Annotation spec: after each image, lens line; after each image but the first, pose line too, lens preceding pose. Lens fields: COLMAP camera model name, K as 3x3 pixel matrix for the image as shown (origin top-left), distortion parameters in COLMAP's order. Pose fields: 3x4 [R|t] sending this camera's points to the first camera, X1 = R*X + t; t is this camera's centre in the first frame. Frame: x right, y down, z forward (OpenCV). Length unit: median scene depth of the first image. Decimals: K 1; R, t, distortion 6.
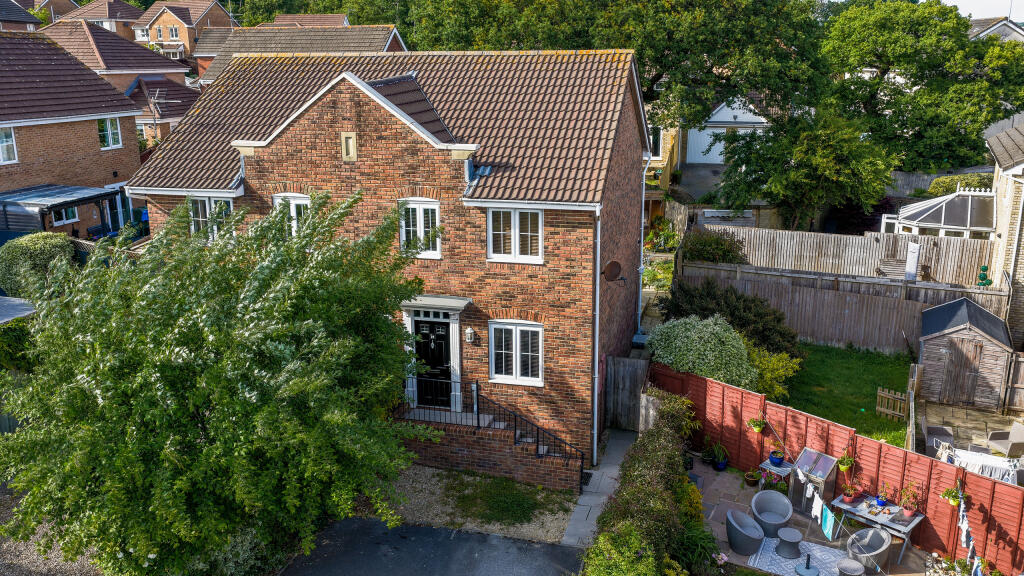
lens RADIAL K [[854.7, 0, 512.0], [0, 854.7, 288.0], [0, 0, 1]] dist [0.002090, 0.008411]
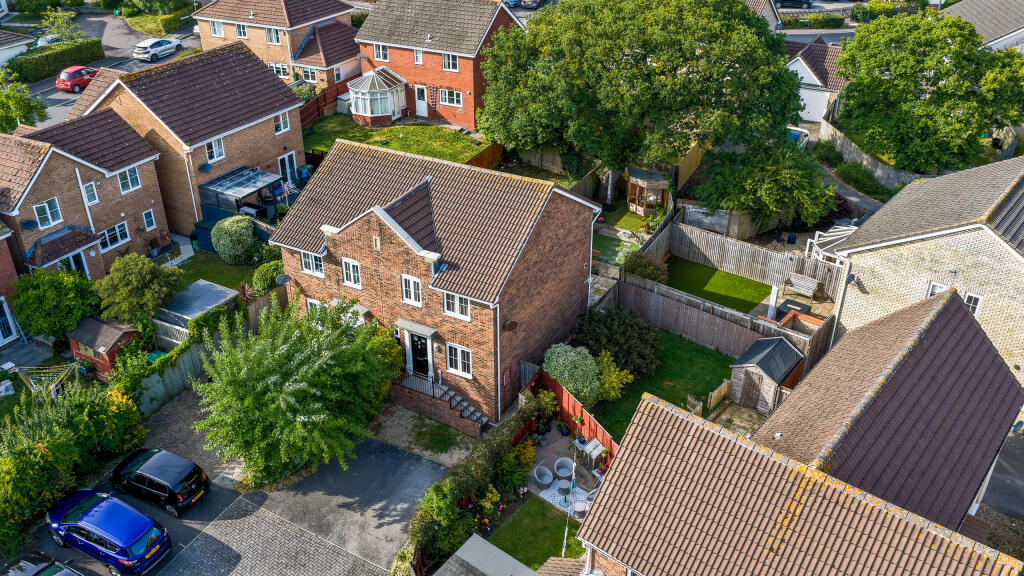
lens RADIAL K [[854.7, 0, 512.0], [0, 854.7, 288.0], [0, 0, 1]] dist [0.002090, 0.008411]
pose [[0.969048, 0.127805, -0.211214, 0.483753], [-0.070910, 0.963609, 0.257739, -0.556061], [0.236468, -0.234784, 0.942847, -0.678246]]
